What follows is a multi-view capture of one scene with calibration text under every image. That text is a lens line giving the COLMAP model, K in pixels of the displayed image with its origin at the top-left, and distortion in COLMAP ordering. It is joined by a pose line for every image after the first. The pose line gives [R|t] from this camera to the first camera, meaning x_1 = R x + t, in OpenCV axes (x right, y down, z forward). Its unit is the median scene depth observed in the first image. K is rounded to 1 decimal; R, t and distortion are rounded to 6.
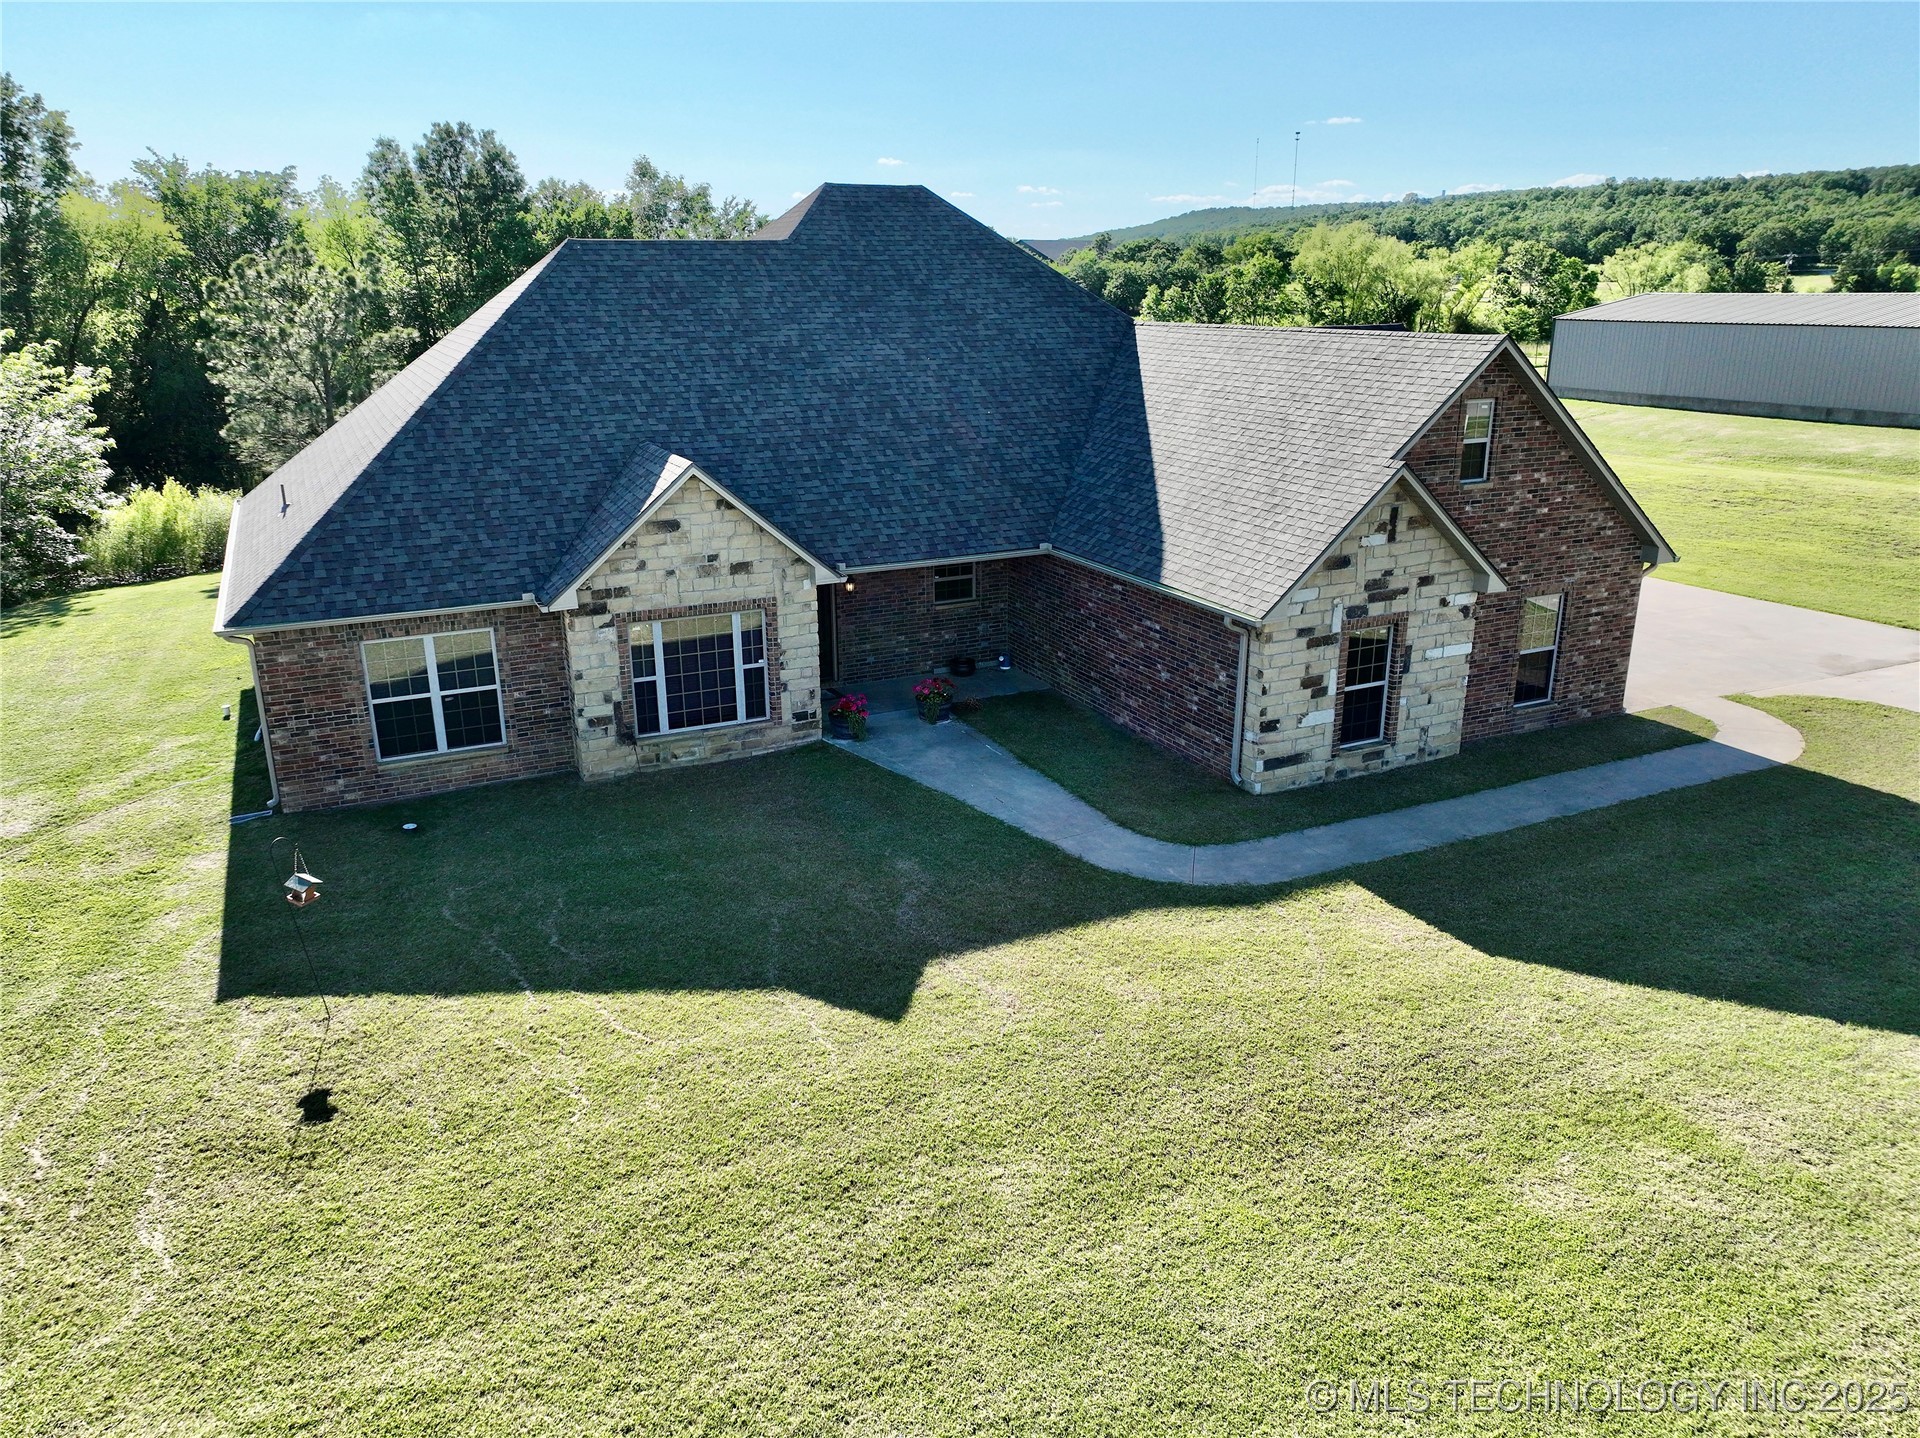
lens RADIAL K [[1347.3, 0, 958.3], [0, 1347.3, 715.1], [0, 0, 1]] dist [0.000246, 0.018418]
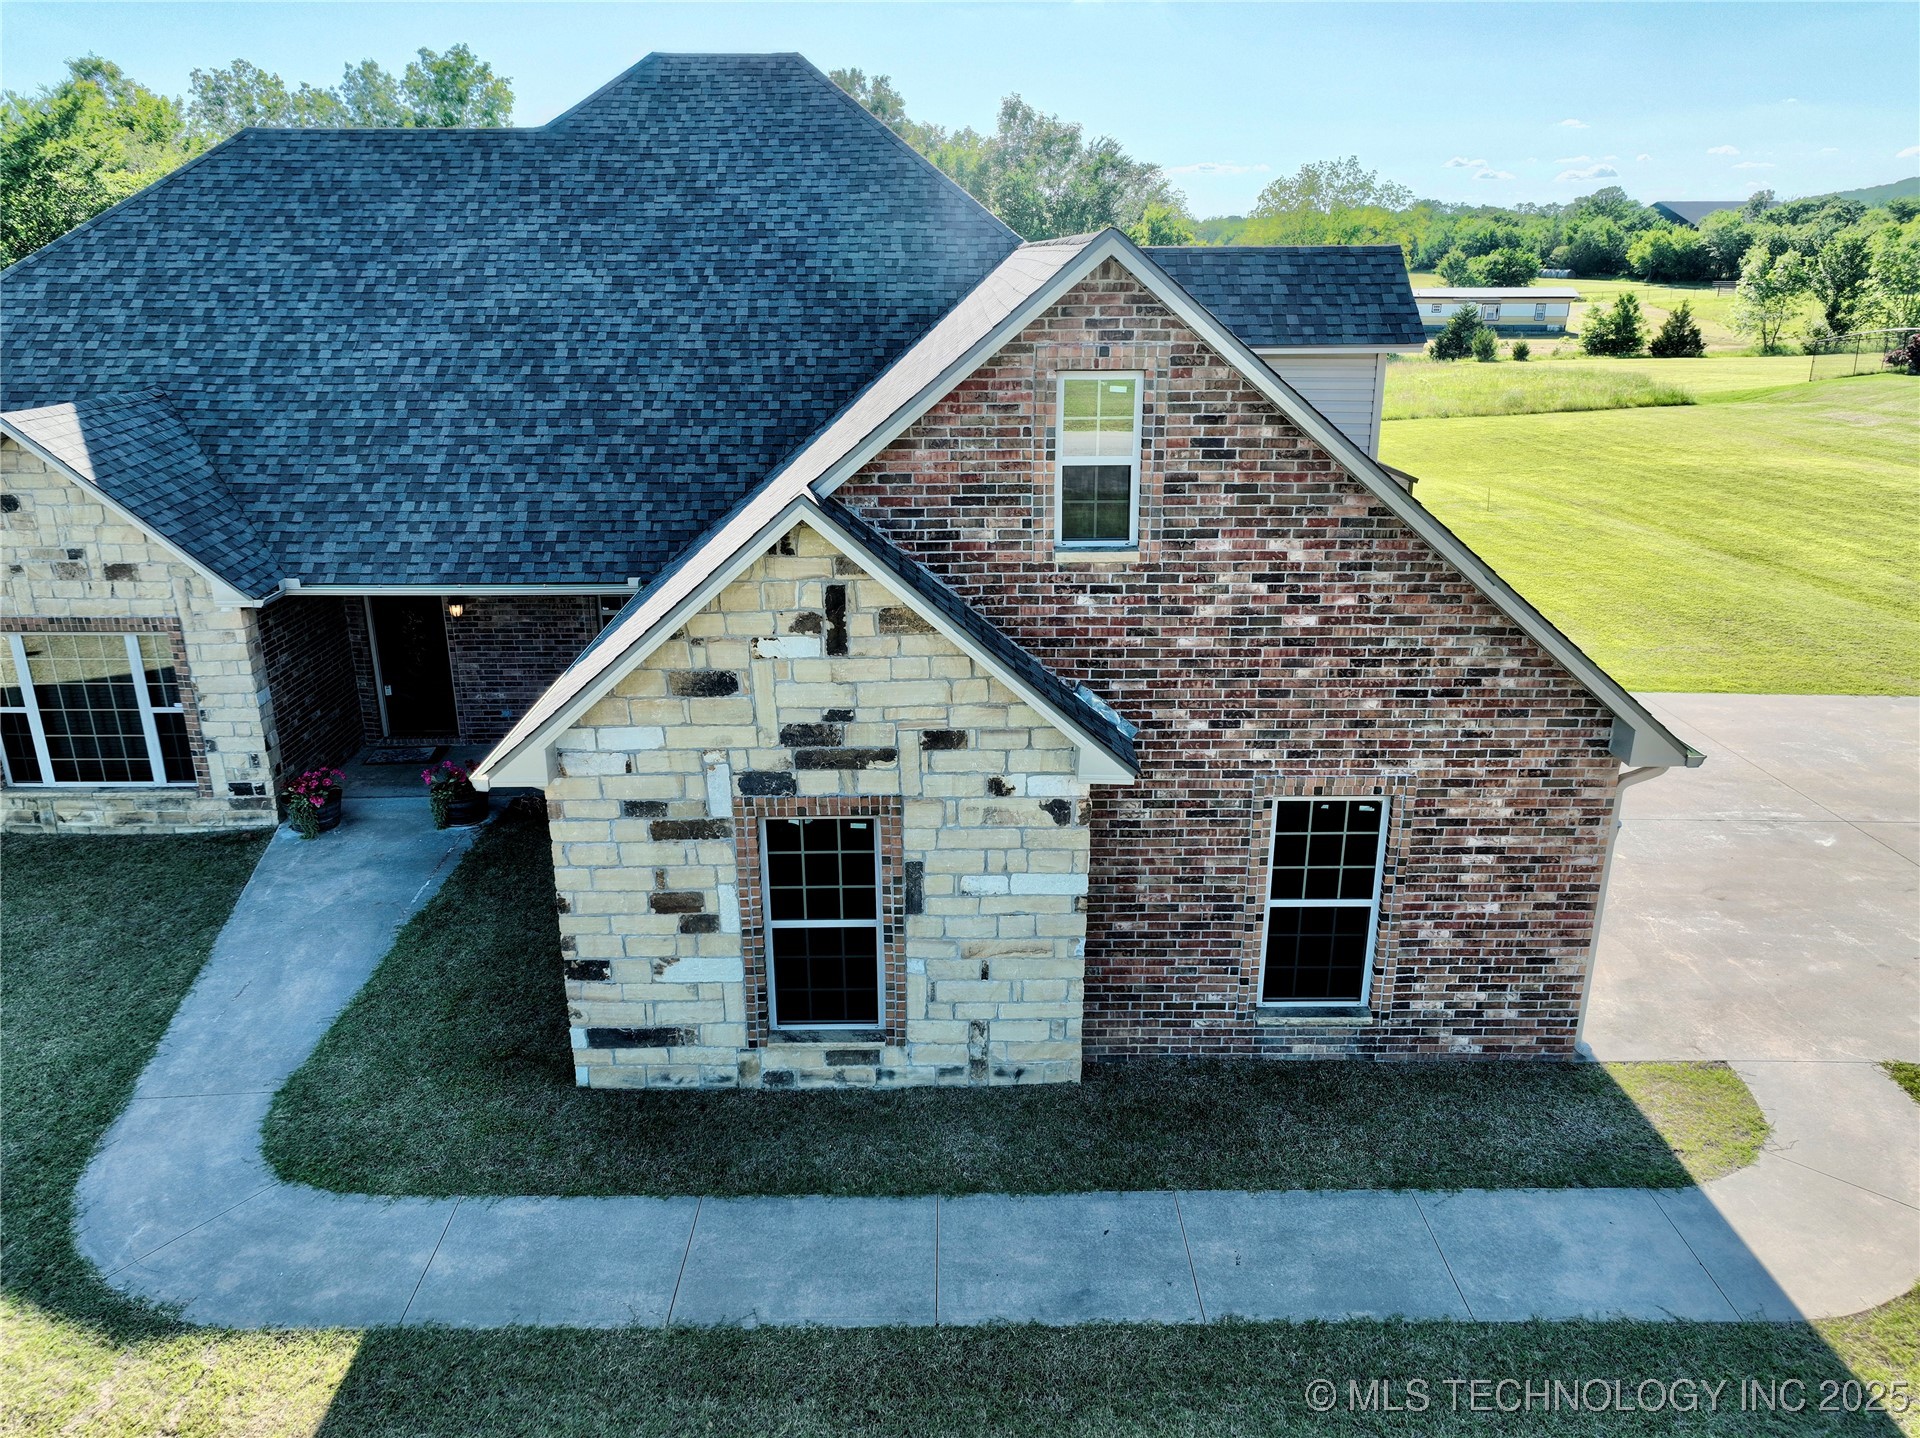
lens RADIAL K [[1347.3, 0, 956.9], [0, 1347.3, 717.0], [0, 0, 1]] dist [0.000246, 0.018418]
pose [[0.903845, 0.142748, -0.403344, 0.515436], [-0.135183, 0.989689, 0.047333, -0.124048], [0.405942, 0.011744, 0.913823, 0.524325]]
